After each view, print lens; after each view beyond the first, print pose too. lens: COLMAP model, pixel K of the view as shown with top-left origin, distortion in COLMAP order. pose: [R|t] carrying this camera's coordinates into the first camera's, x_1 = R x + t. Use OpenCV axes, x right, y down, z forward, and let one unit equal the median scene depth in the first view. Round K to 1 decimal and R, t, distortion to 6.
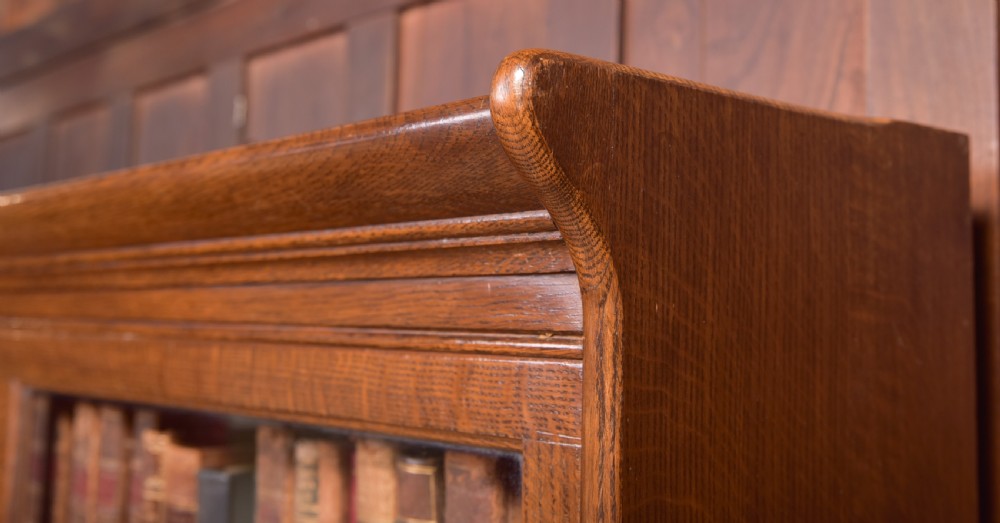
lens RADIAL K [[1193.3, 0, 499.2], [0, 1193.3, 214.2], [0, 0, 1]] dist [0.044783, 0.000000]
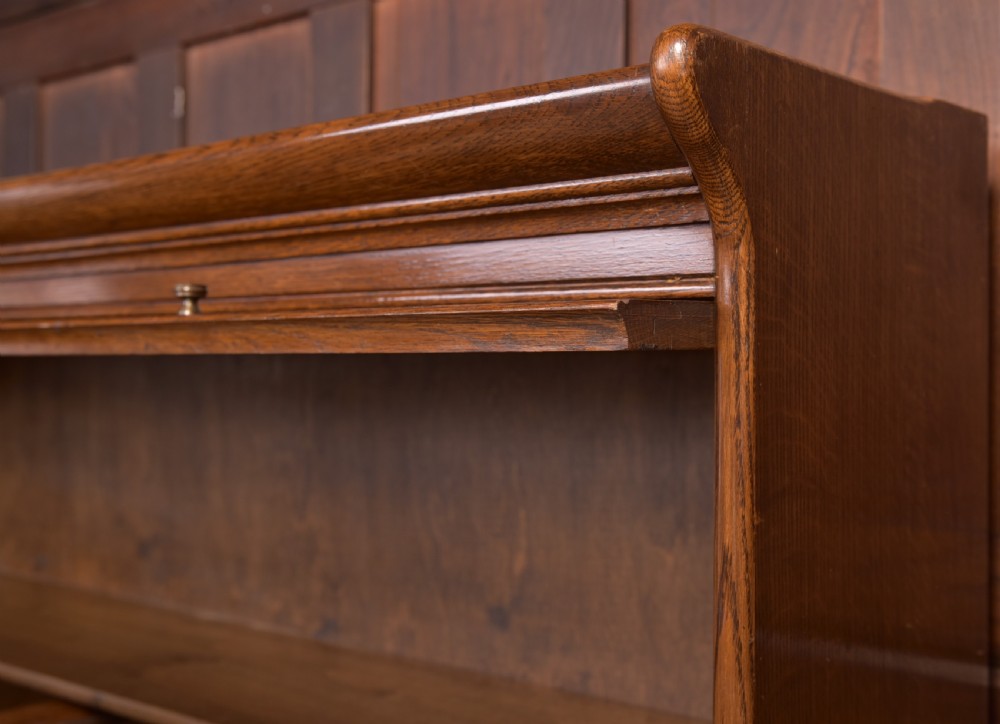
lens RADIAL K [[1374.5, 0, 501.5], [0, 1374.5, 362.8], [0, 0, 1]] dist [0.018848, 0.000000]
pose [[0.987383, -0.016602, 0.157476, -0.324239], [0.003734, 0.996653, 0.081662, 0.070275], [-0.158305, -0.080044, 0.984141, -0.276261]]
